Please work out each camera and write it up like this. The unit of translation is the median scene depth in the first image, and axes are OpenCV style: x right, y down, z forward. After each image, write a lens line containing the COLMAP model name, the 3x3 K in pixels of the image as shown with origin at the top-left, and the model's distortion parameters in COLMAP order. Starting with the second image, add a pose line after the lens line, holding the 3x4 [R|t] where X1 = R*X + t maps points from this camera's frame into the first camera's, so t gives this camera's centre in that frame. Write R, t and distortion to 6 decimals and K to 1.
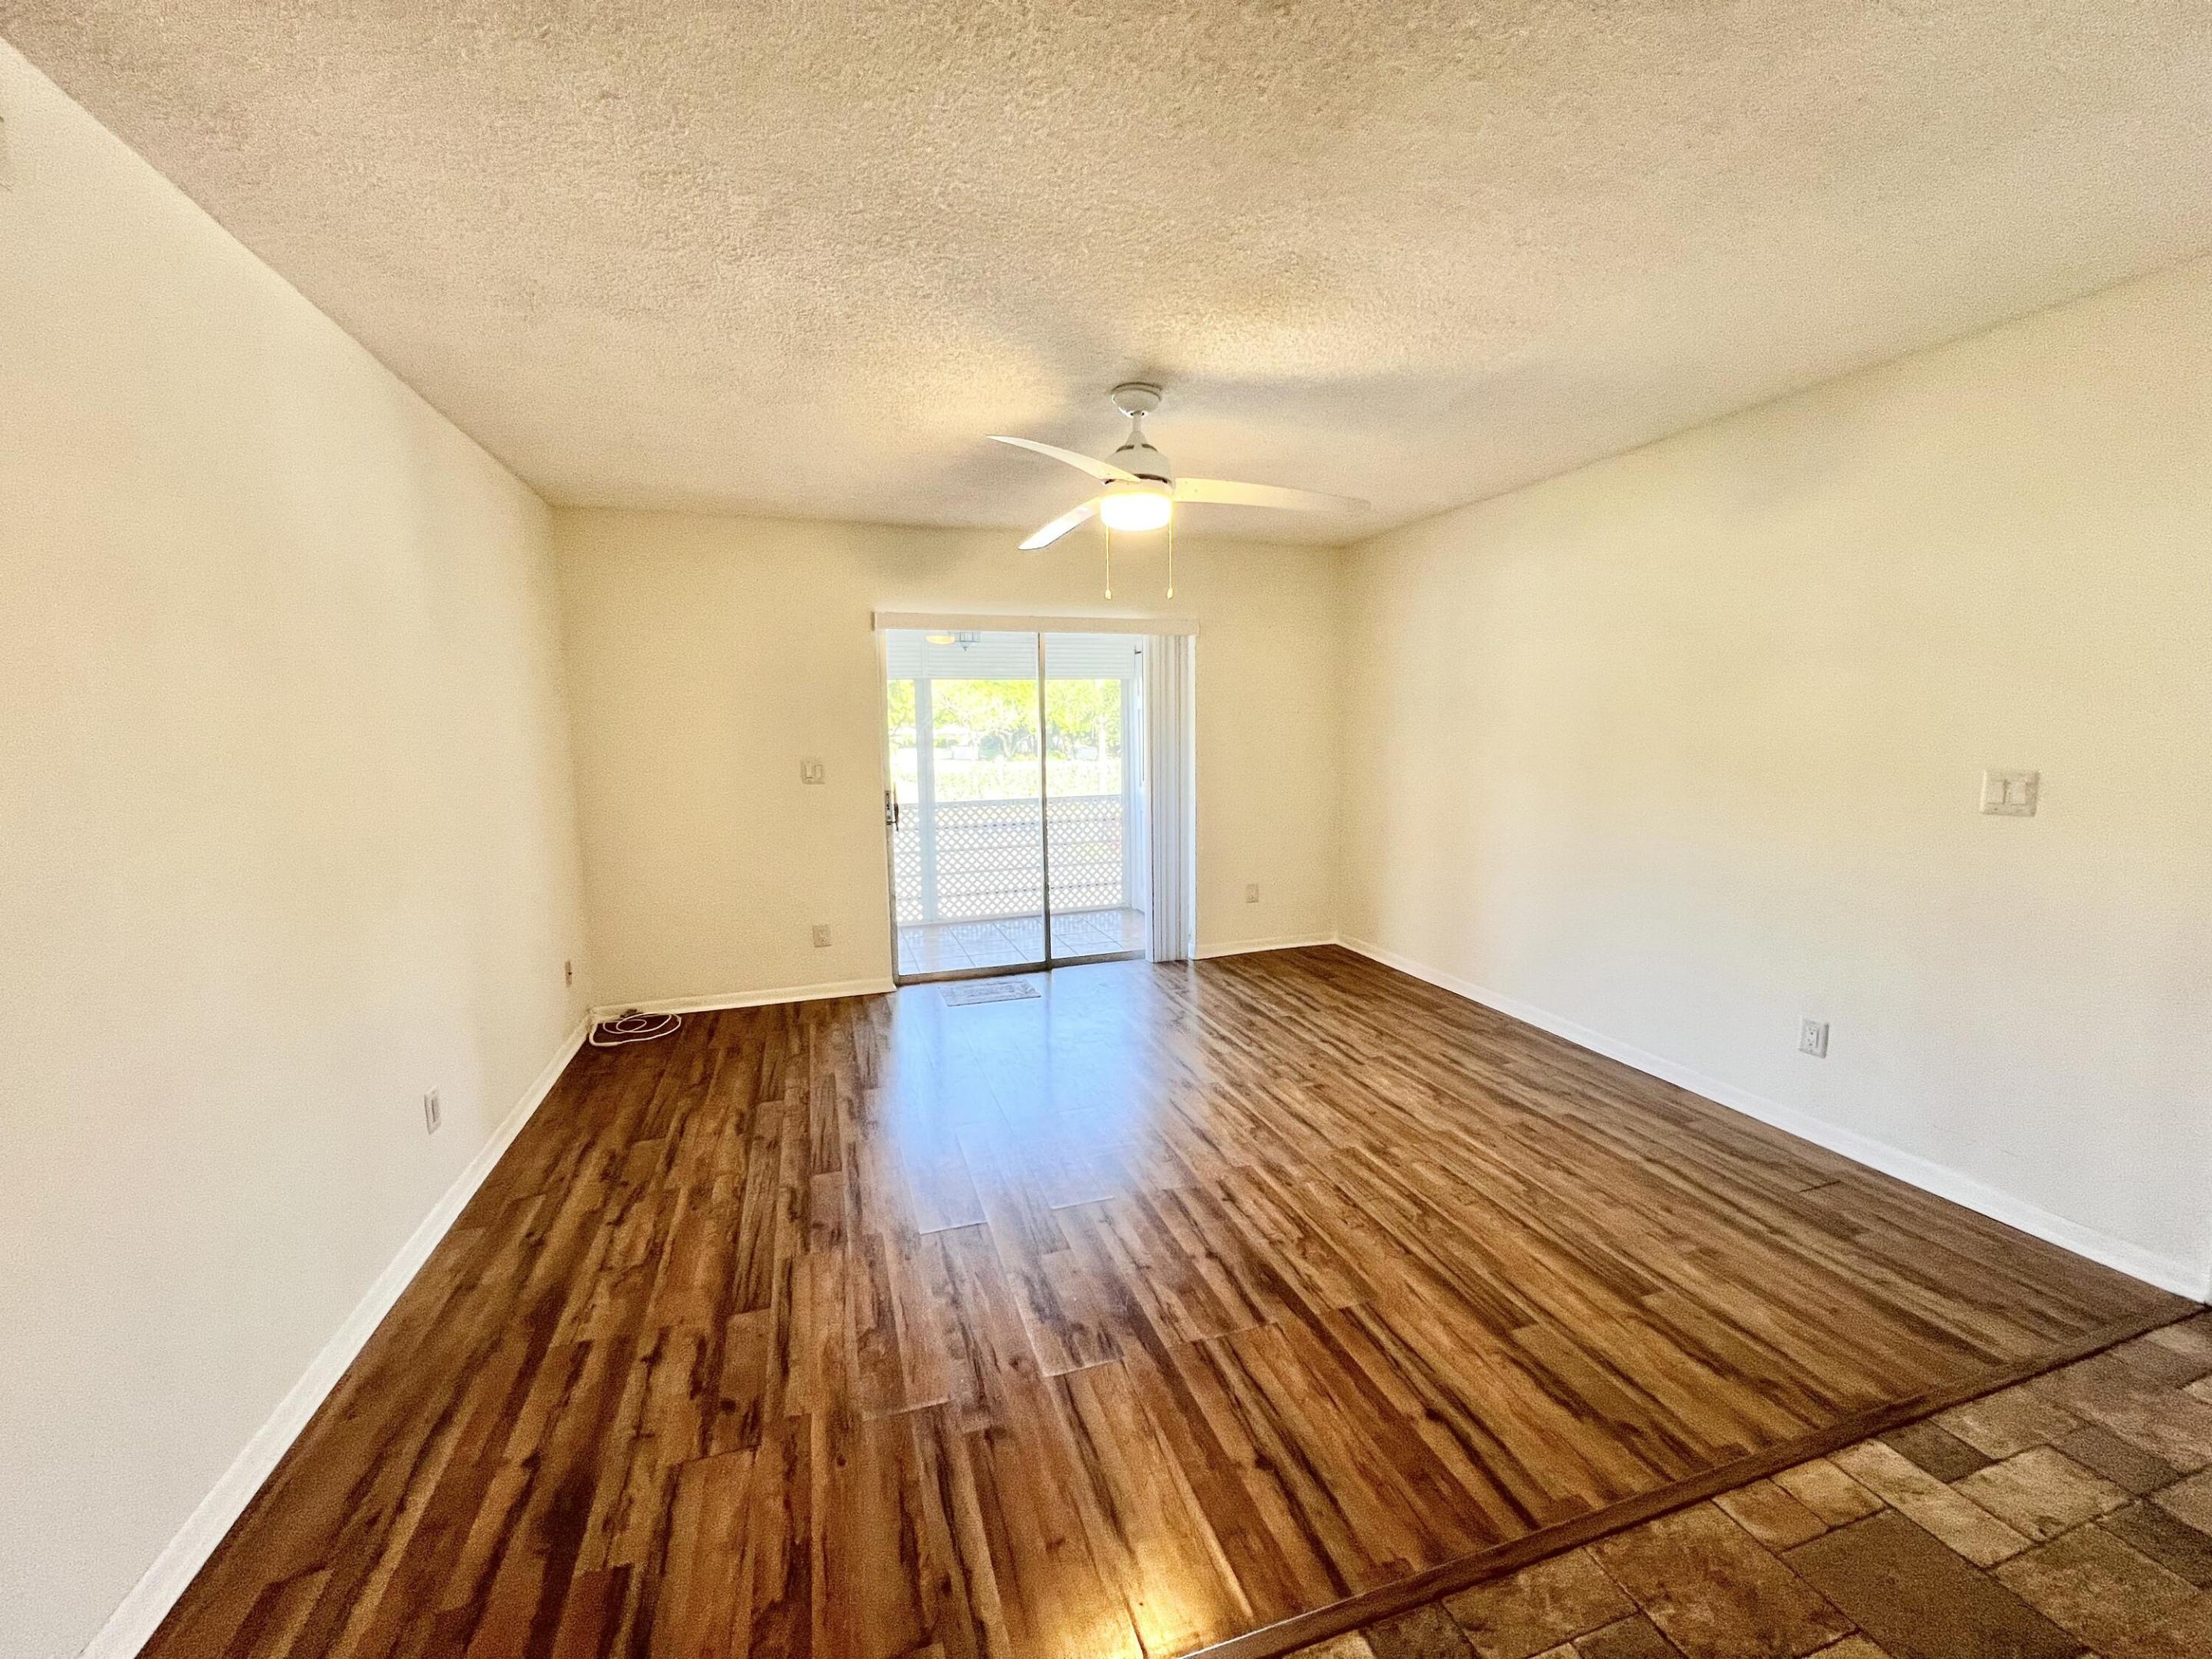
lens RADIAL K [[881.4, 0, 1100.3], [0, 881.4, 829.3], [0, 0, 1]] dist [0.000870, -0.000055]
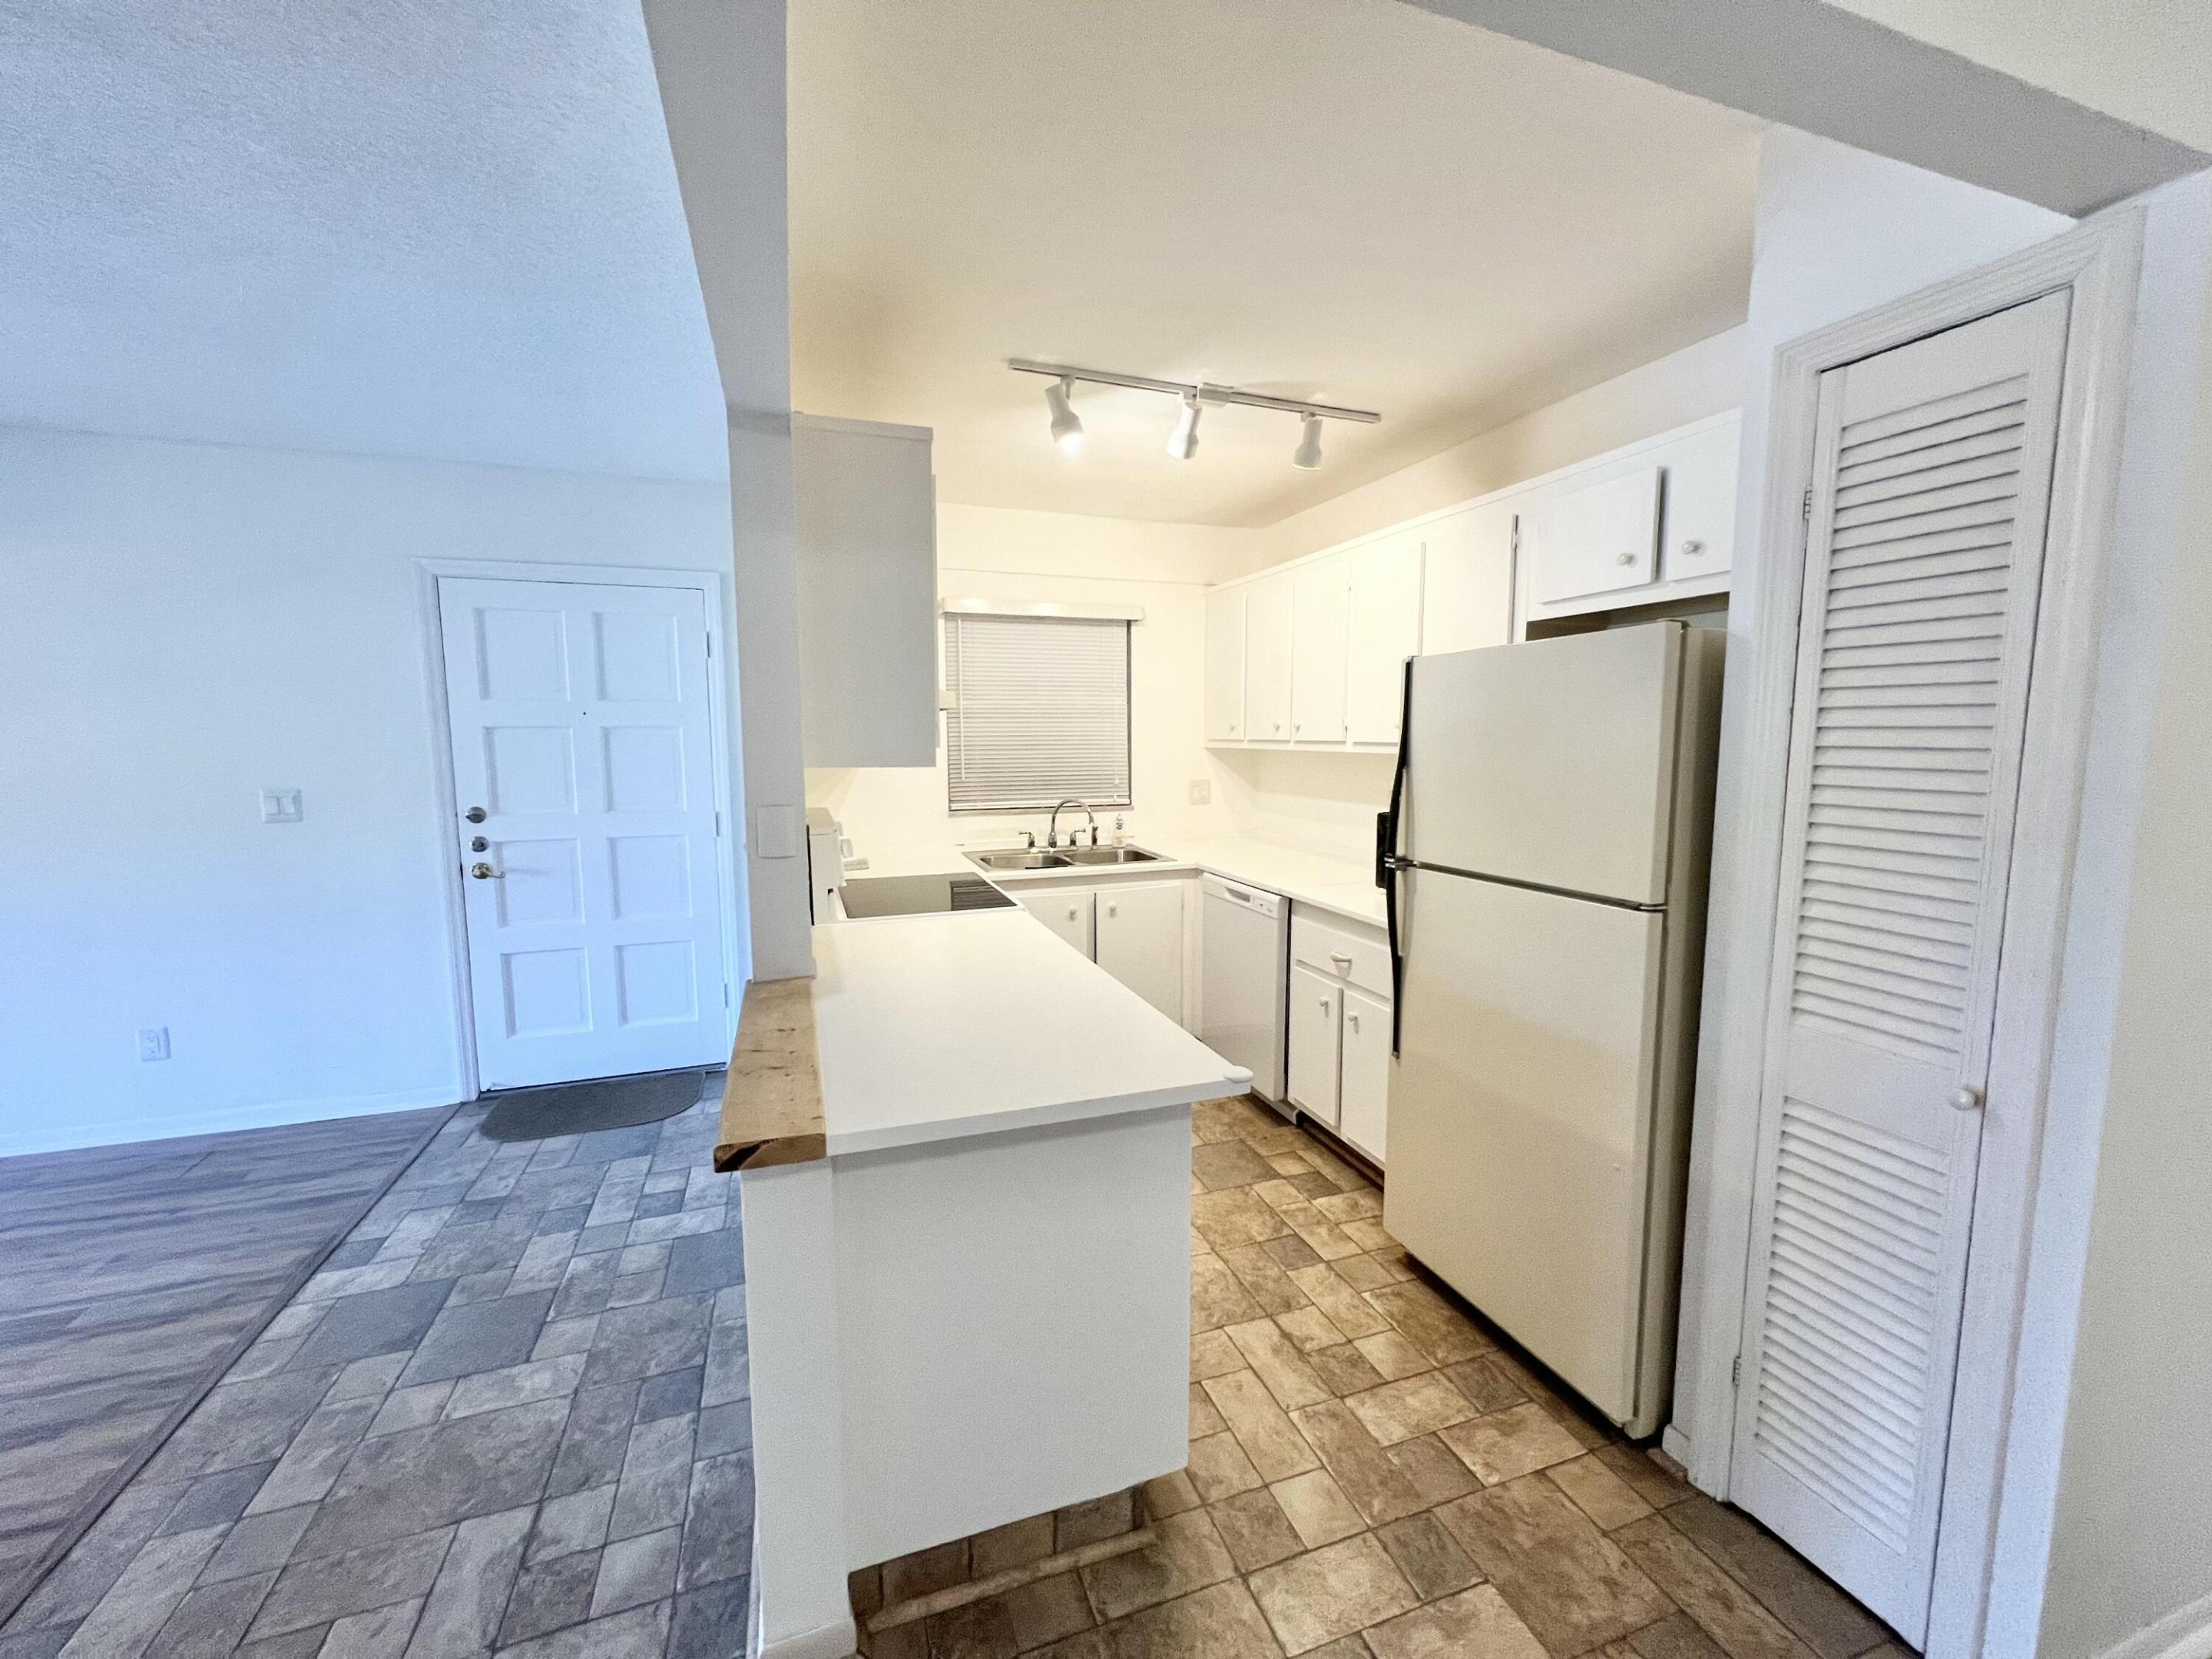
lens RADIAL K [[881.4, 0, 1101.0], [0, 881.4, 829.3], [0, 0, 1]] dist [0.000870, -0.000055]
pose [[-0.025281, -0.095893, 0.995071, -0.301361], [0.122497, 0.987590, 0.098285, 0.013756], [-0.992147, 0.124378, -0.013221, -0.187522]]
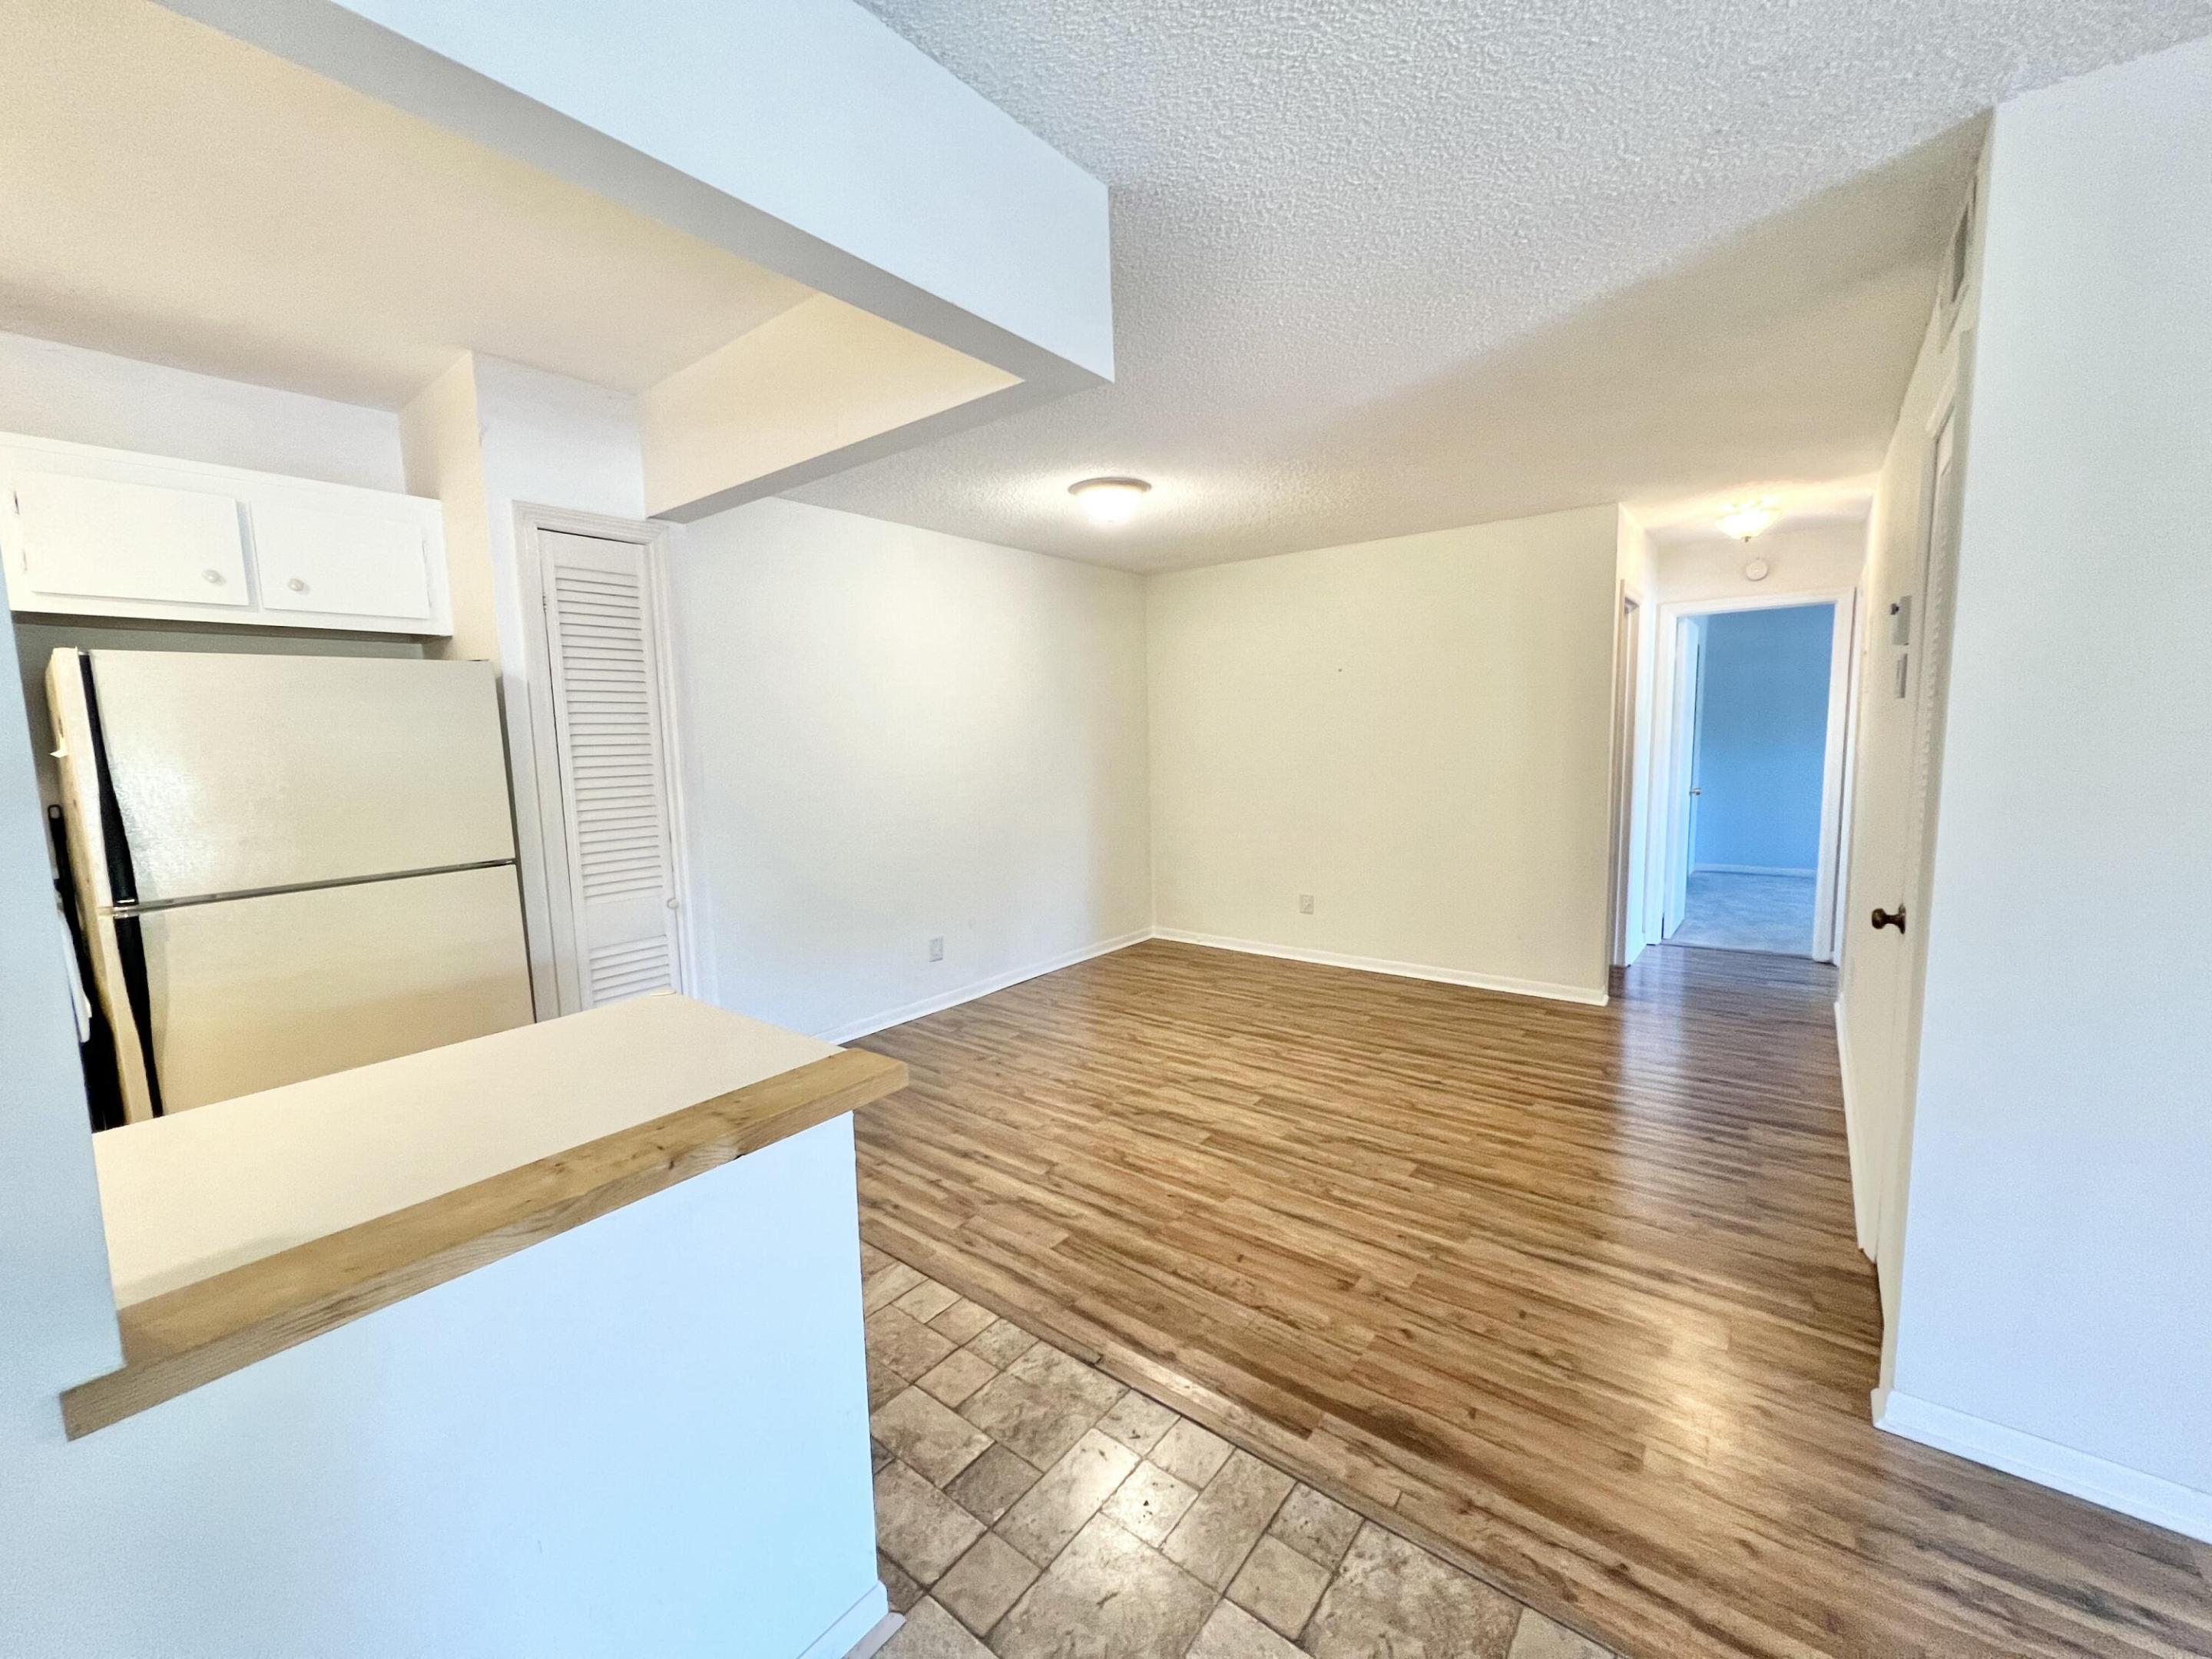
lens RADIAL K [[881.4, 0, 1099.5], [0, 881.4, 829.9], [0, 0, 1]] dist [0.000870, -0.000055]
pose [[-0.831814, 0.094752, -0.546908, 0.301498], [-0.030075, 0.976180, 0.214866, -0.063235], [0.554239, 0.195177, -0.809151, 0.477623]]
